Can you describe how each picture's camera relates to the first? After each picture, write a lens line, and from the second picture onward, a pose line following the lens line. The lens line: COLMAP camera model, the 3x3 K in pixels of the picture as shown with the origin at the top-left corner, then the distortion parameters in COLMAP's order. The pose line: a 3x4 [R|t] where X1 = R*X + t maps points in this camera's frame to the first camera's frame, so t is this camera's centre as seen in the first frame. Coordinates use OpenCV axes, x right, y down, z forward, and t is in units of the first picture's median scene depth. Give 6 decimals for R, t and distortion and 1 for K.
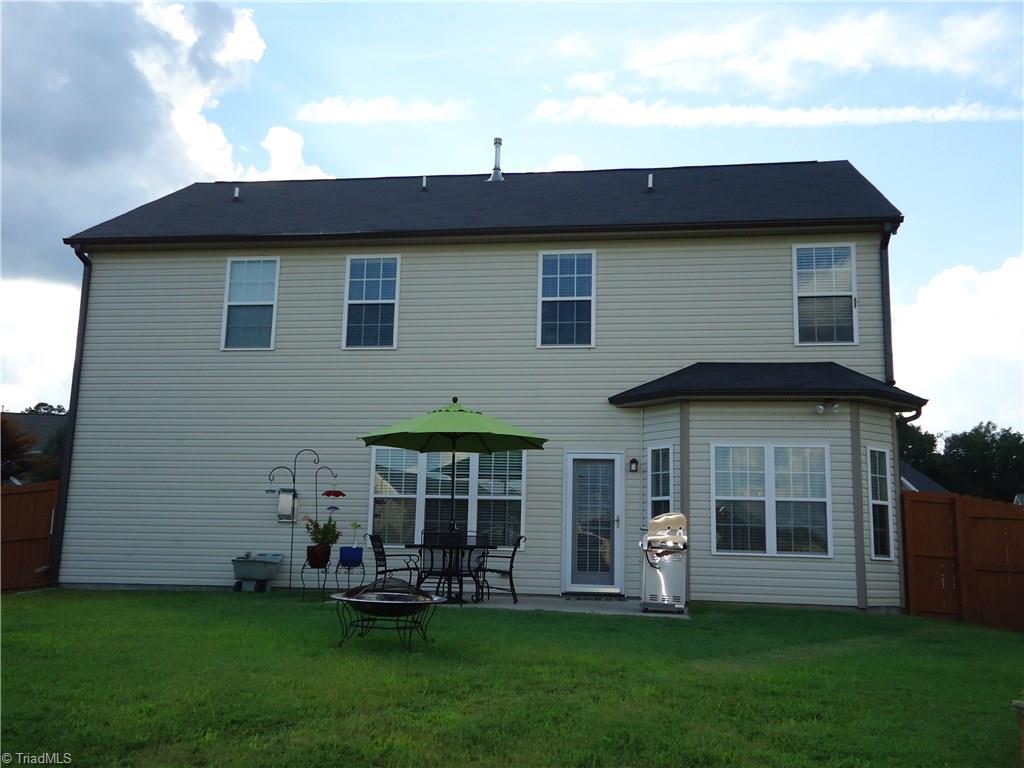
lens RADIAL K [[989.0, 0, 516.7], [0, 989.0, 380.2], [0, 0, 1]] dist [0.061139, -0.005779]
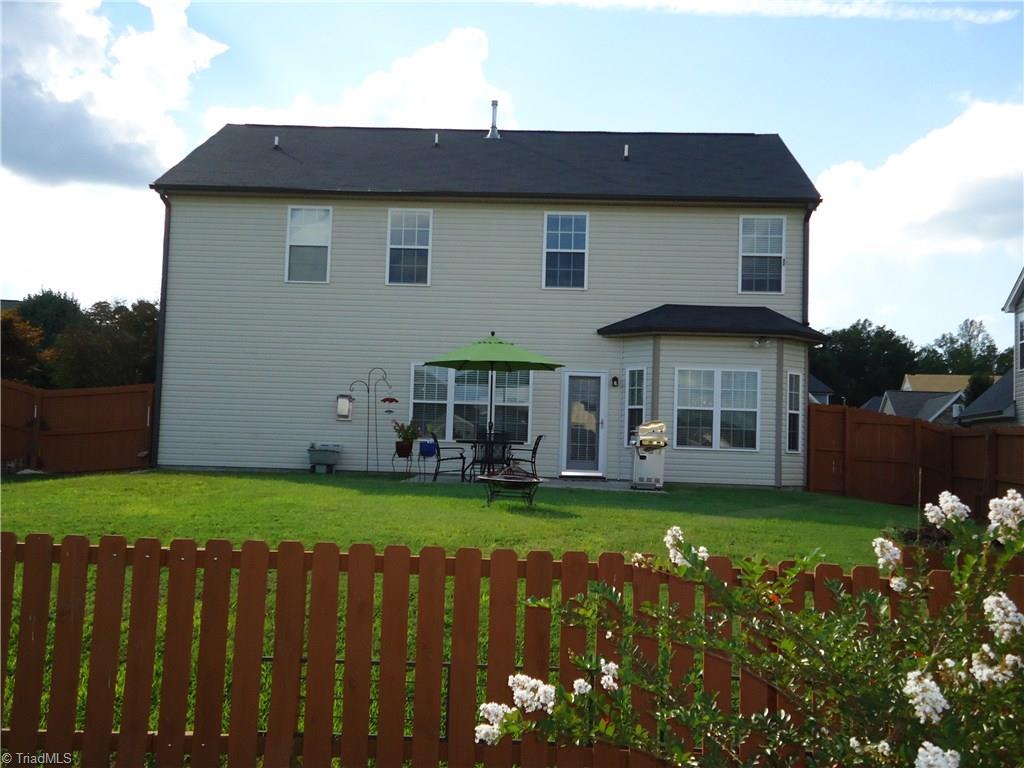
lens RADIAL K [[989.0, 0, 516.7], [0, 989.0, 380.2], [0, 0, 1]] dist [0.061139, -0.005779]
pose [[0.994314, 0.015058, 0.105419, -0.151786], [-0.027064, 0.993181, 0.113402, -0.062233], [-0.102993, -0.115610, 0.987941, -0.291374]]
